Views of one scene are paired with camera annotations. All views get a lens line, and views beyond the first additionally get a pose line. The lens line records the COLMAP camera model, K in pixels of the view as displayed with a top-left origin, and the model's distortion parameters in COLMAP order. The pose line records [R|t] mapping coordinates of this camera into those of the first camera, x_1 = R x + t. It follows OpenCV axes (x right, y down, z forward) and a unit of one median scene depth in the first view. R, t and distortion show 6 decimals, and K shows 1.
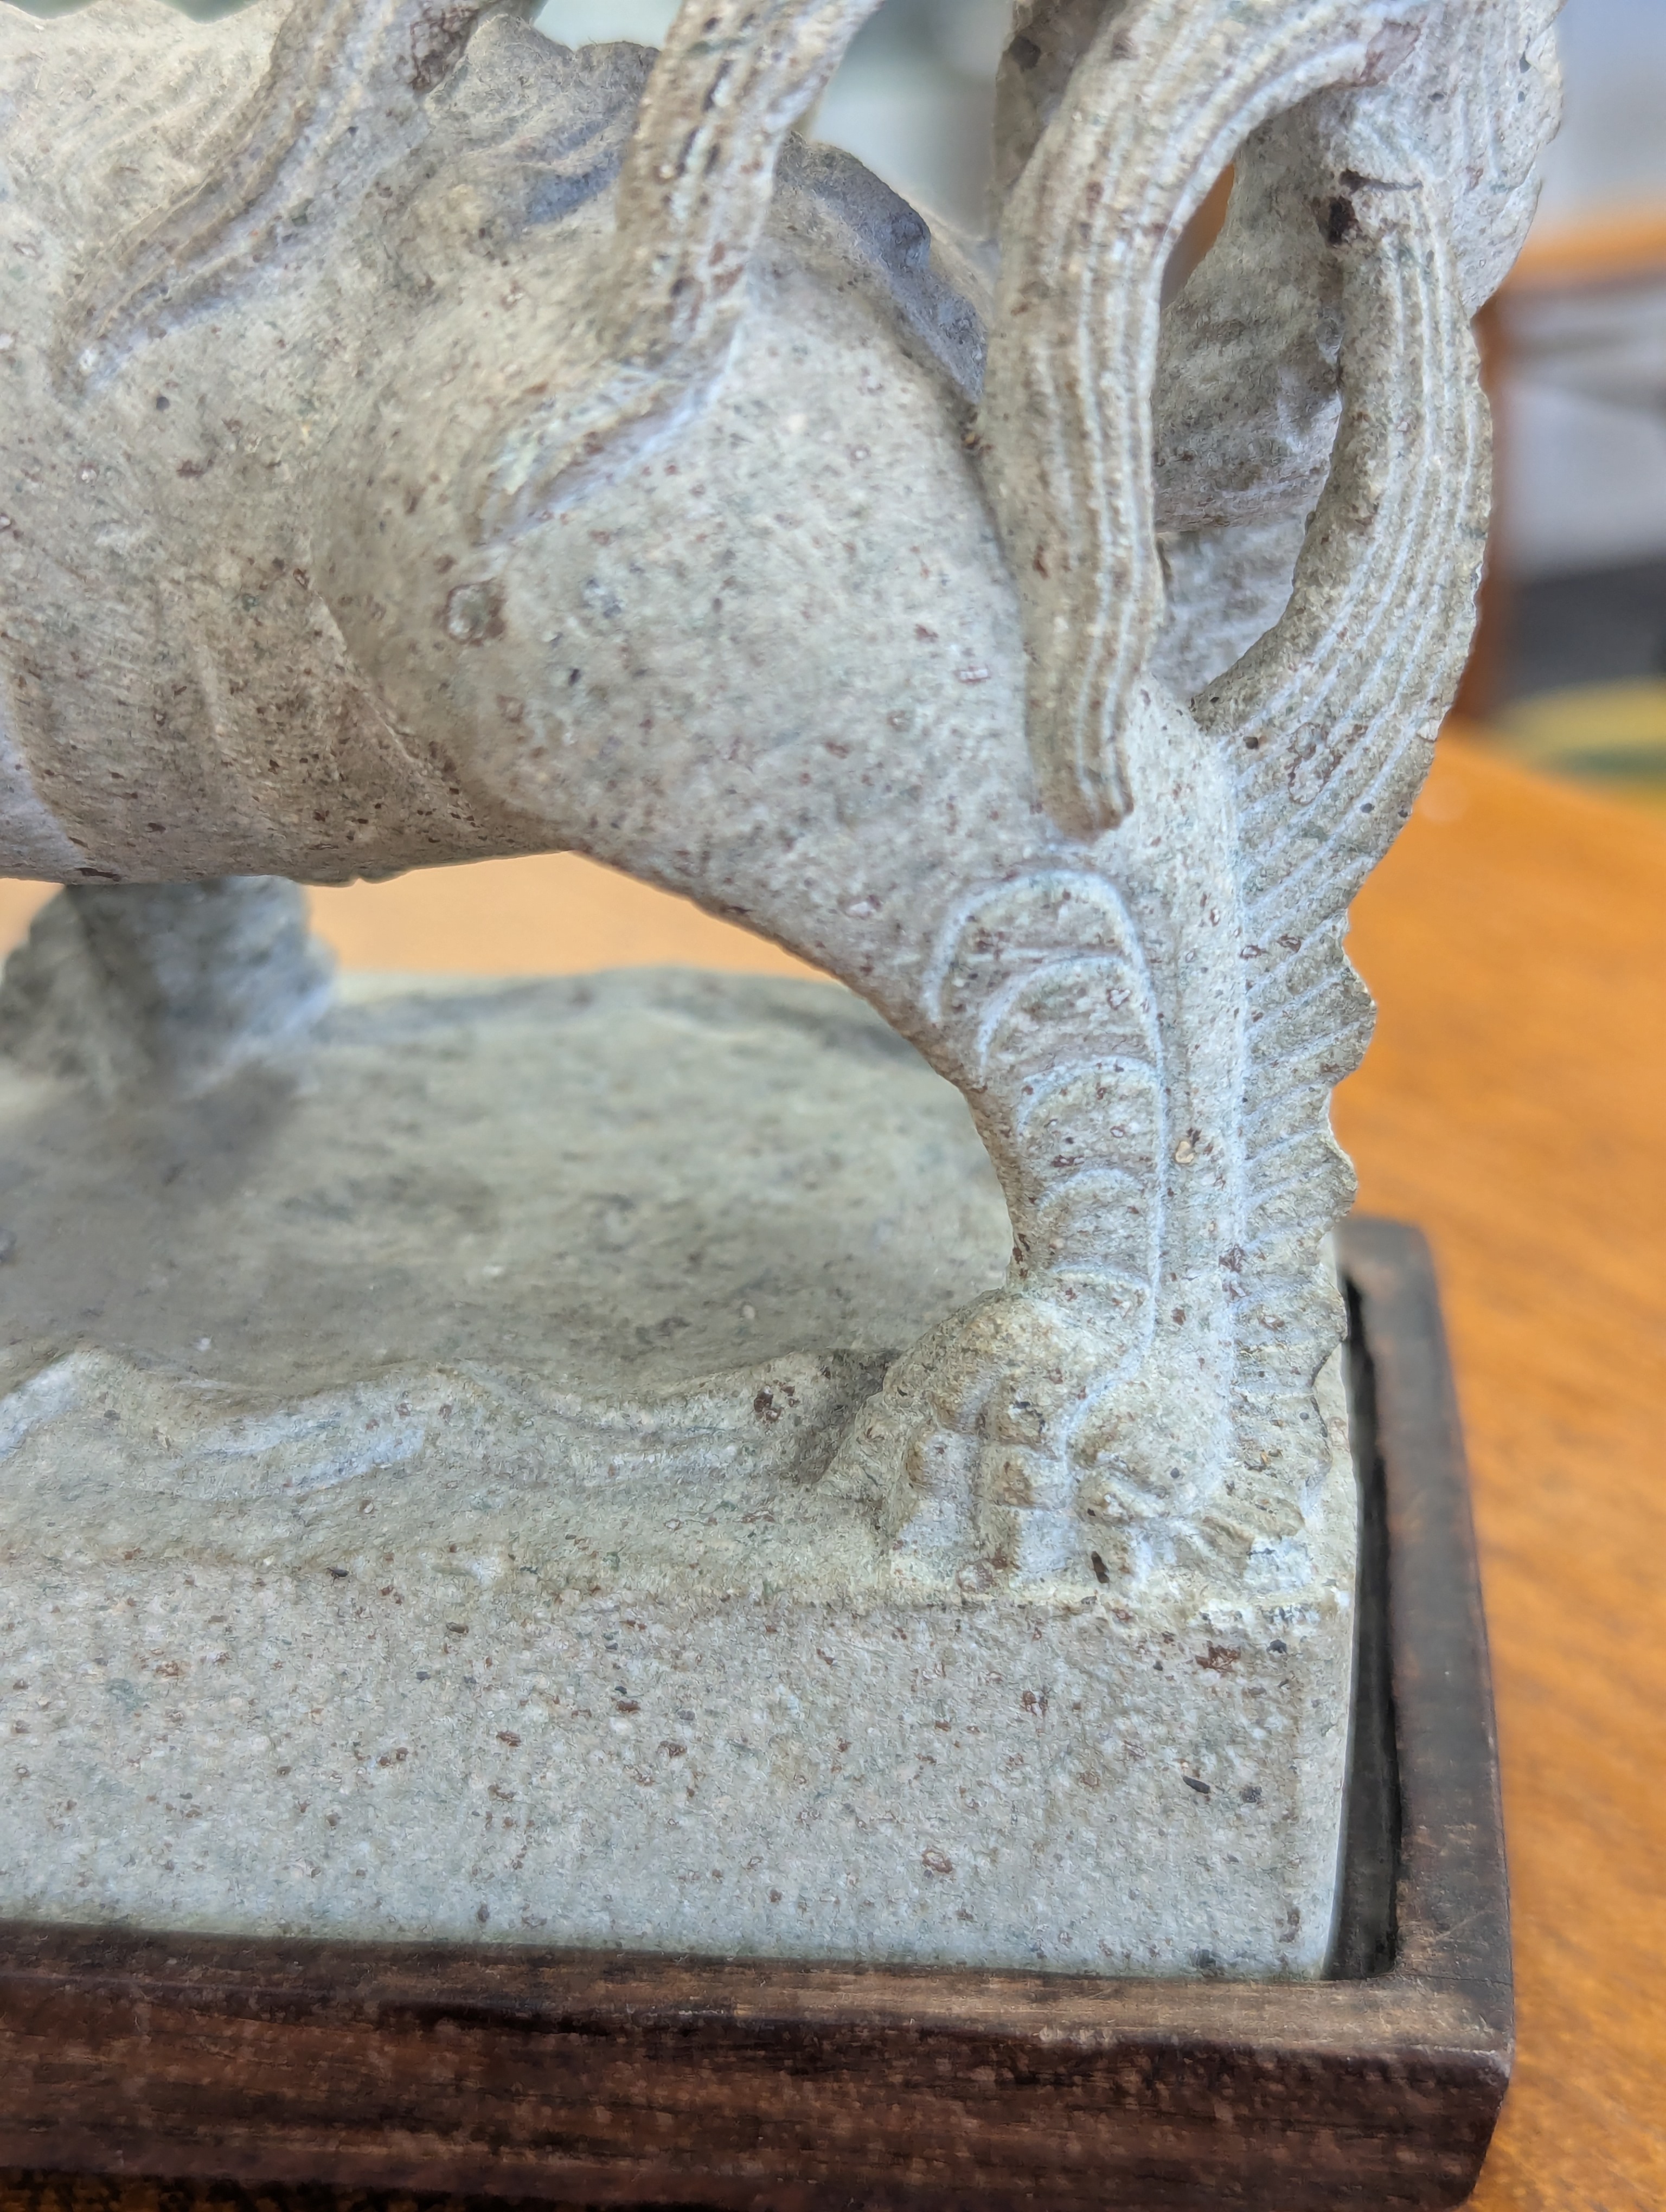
lens RADIAL K [[3336.5, 0, 798.2], [0, 3336.5, 1105.7], [0, 0, 1]] dist [-0.023717, 0.000000]
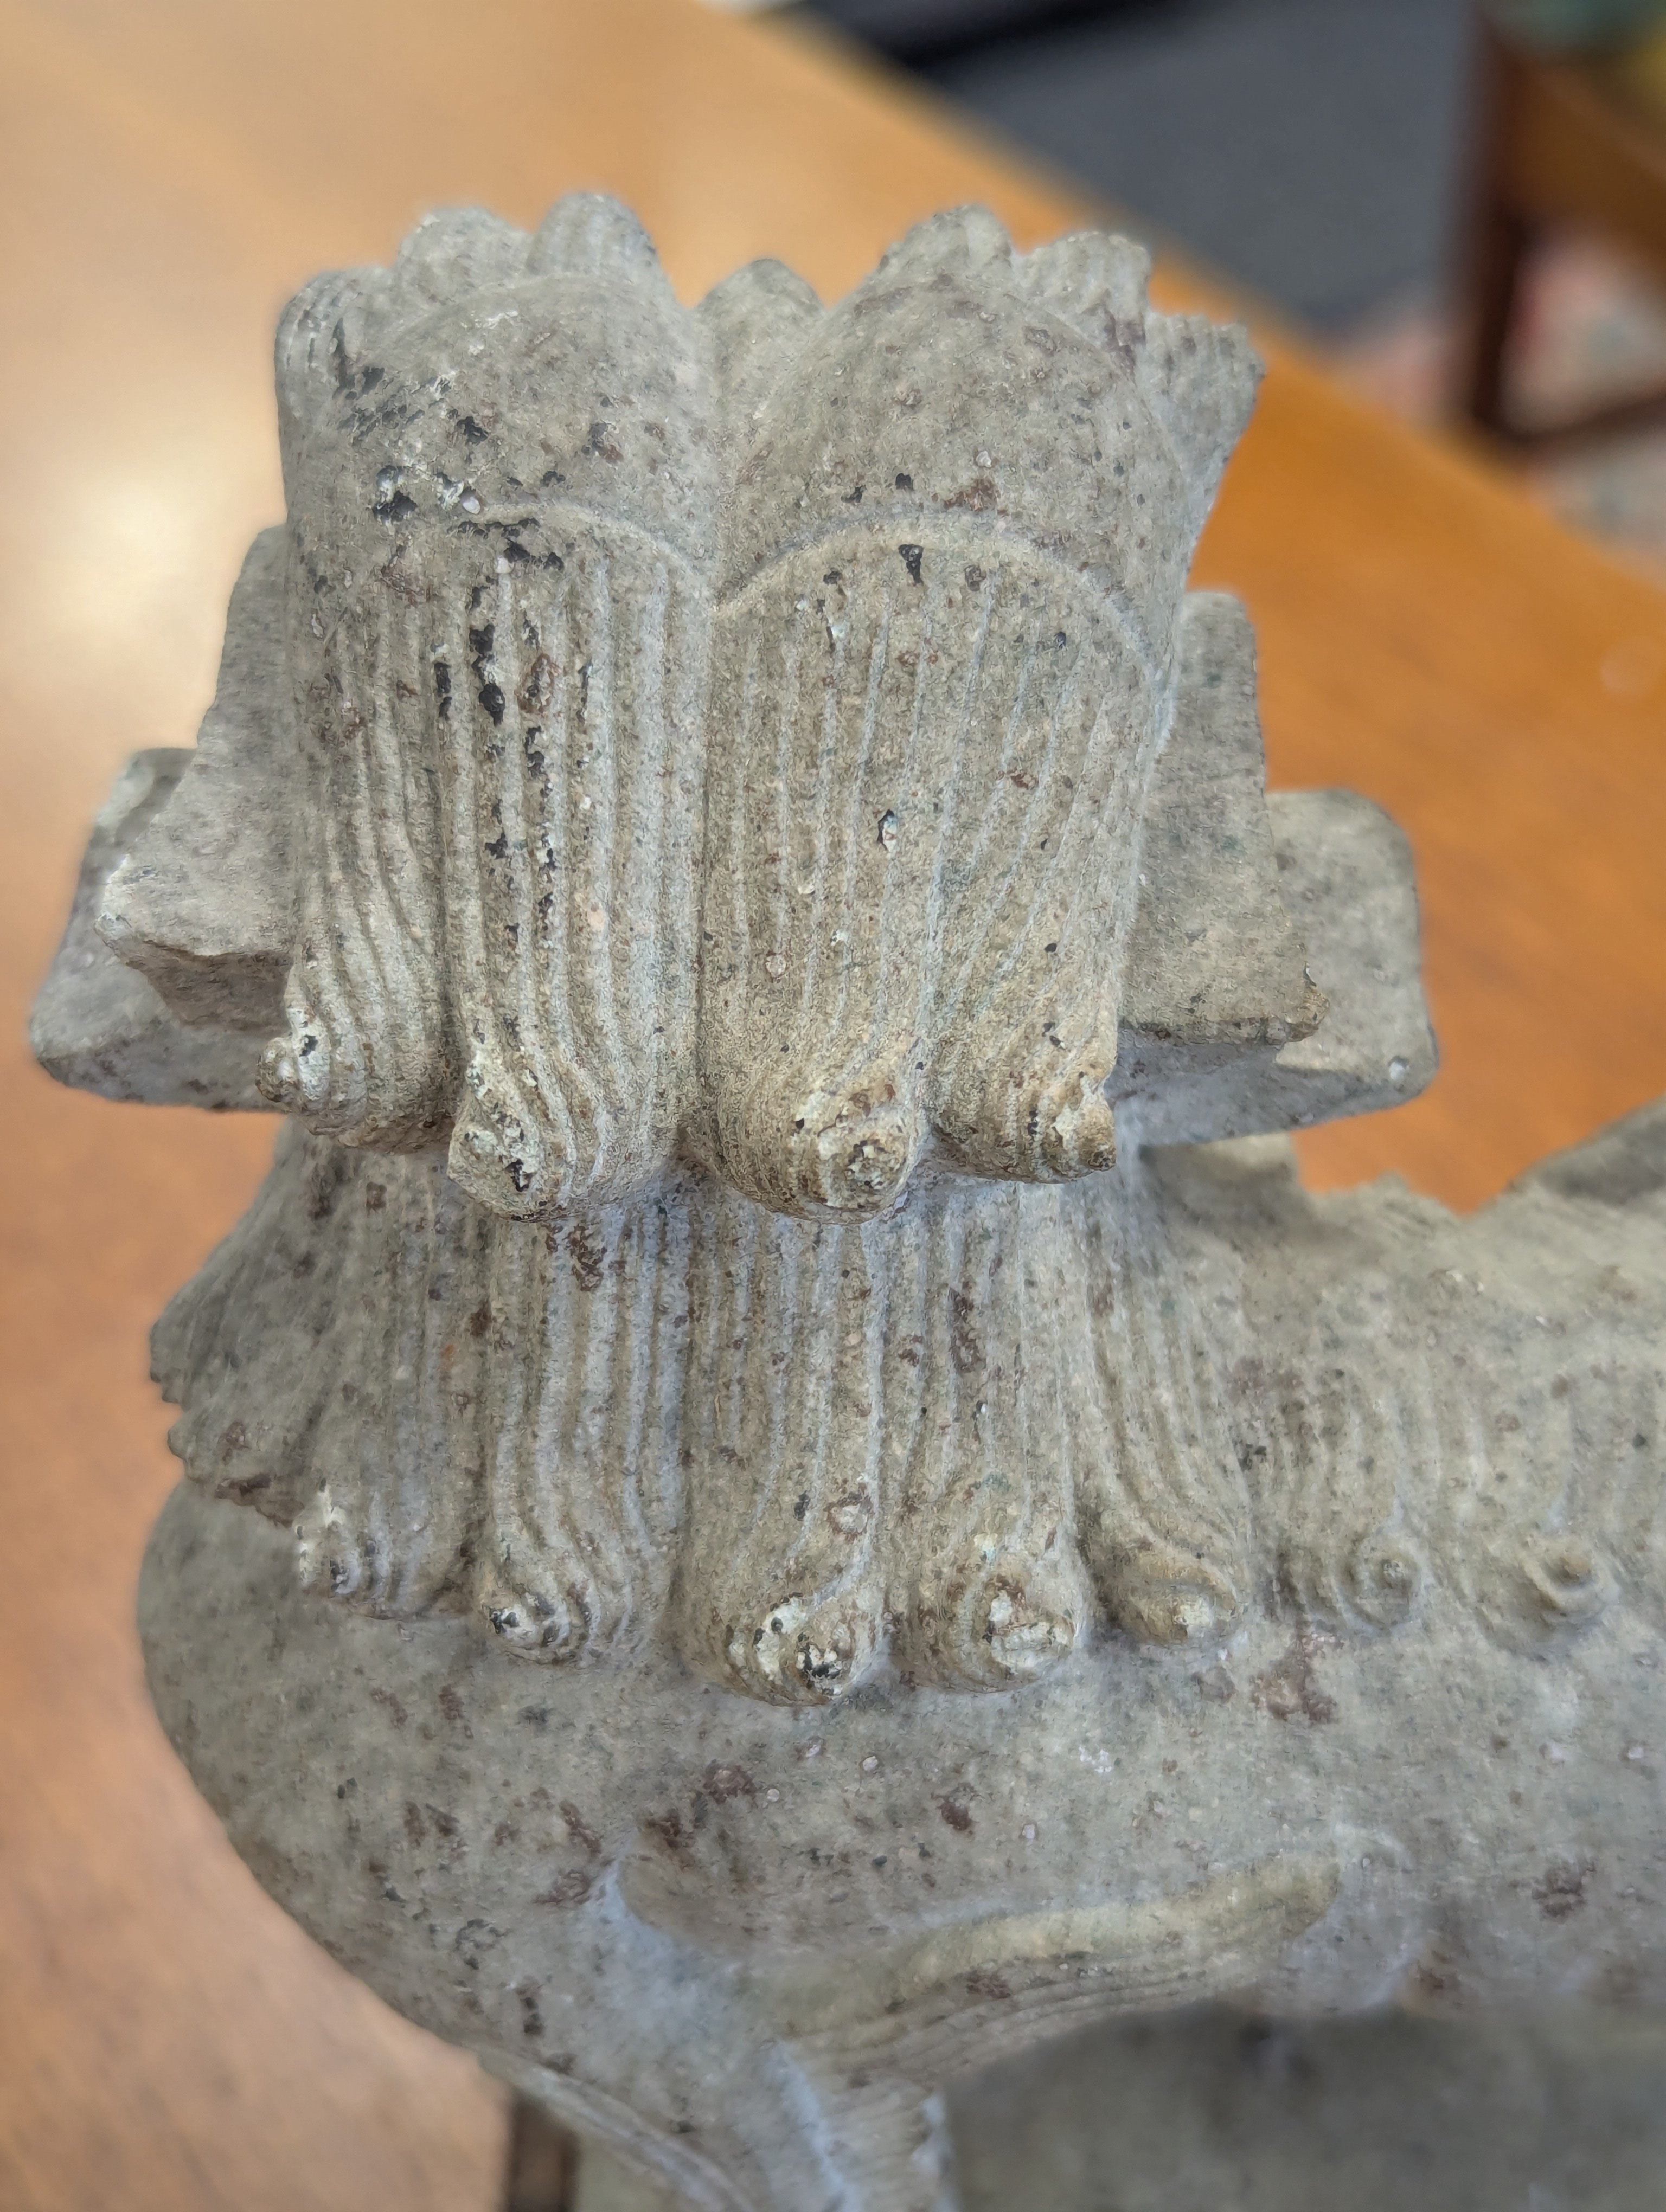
lens RADIAL K [[3336.5, 0, 784.1], [0, 3336.5, 1160.7], [0, 0, 1]] dist [-0.023717, 0.000000]
pose [[0.995609, -0.075262, 0.055664, -0.560798], [0.053737, 0.946409, 0.318467, -0.774785], [-0.076649, -0.314078, 0.946298, 0.026541]]
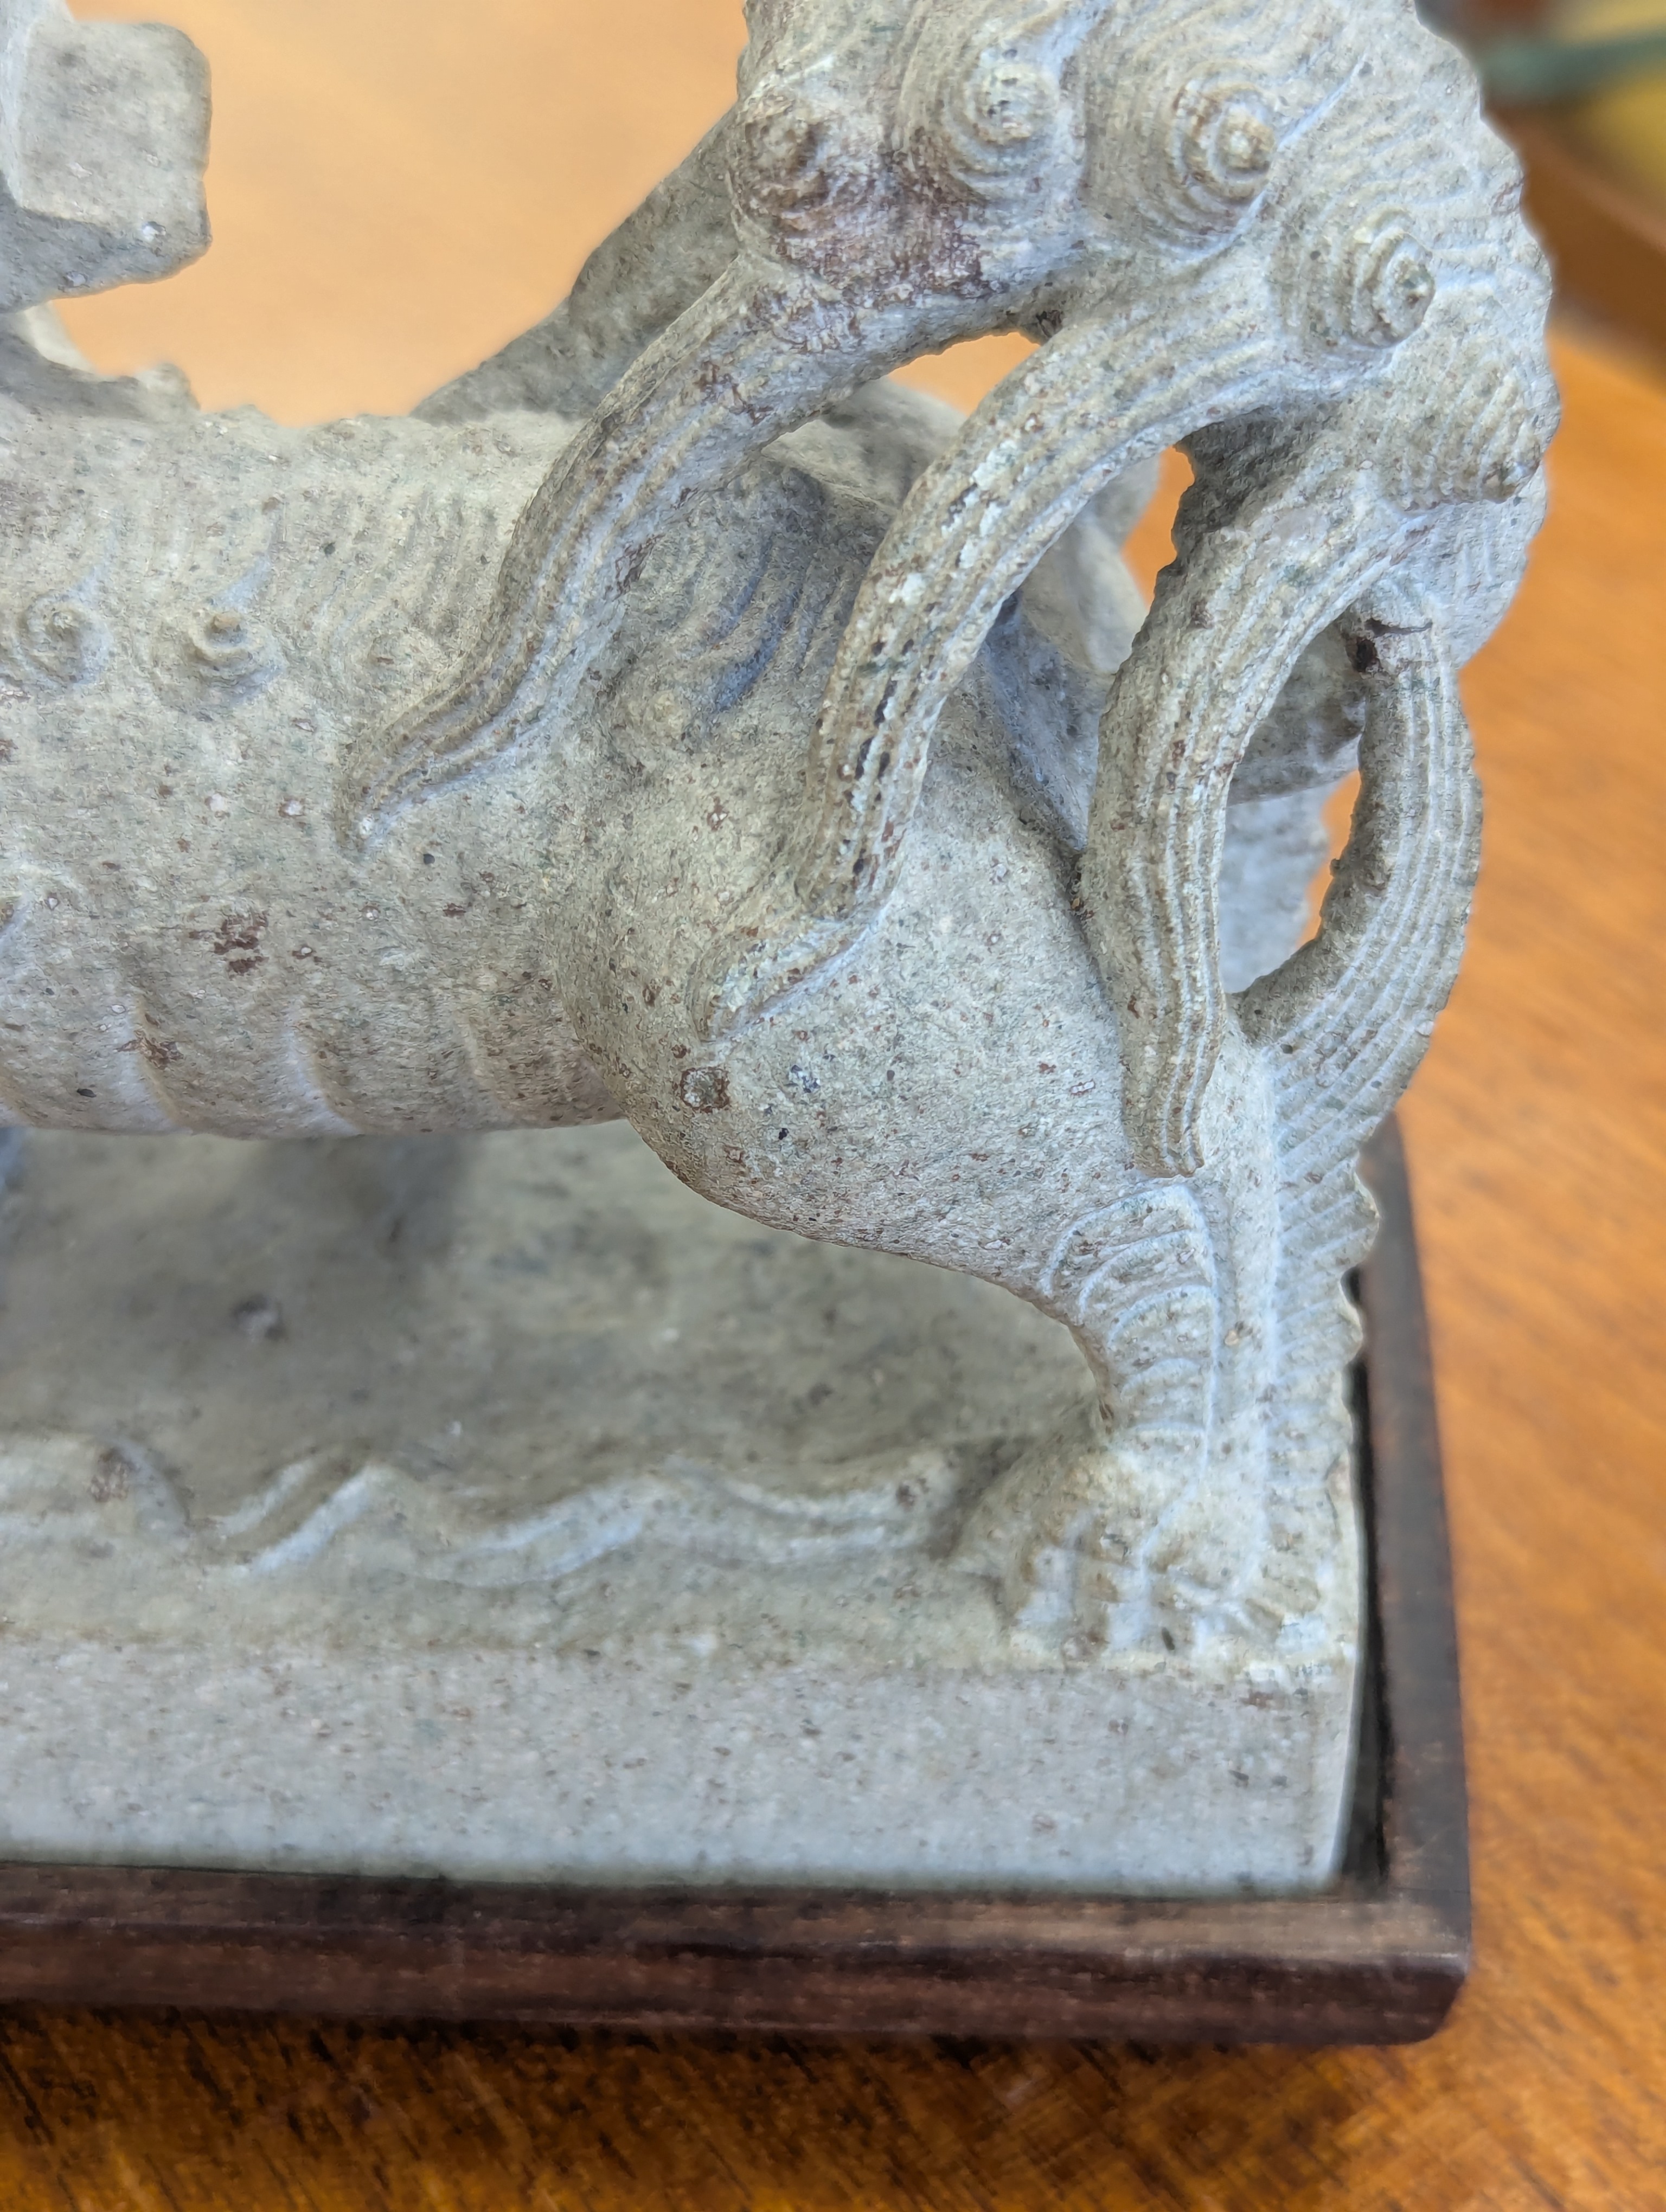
lens RADIAL K [[3293.4, 0, 816.9], [0, 3293.4, 1166.0], [0, 0, 1]] dist [0.022143, 0.000000]
pose [[0.999038, -0.038091, 0.021735, -0.074263], [0.031005, 0.963956, 0.264248, -0.412608], [-0.031017, -0.263320, 0.964210, -0.224197]]
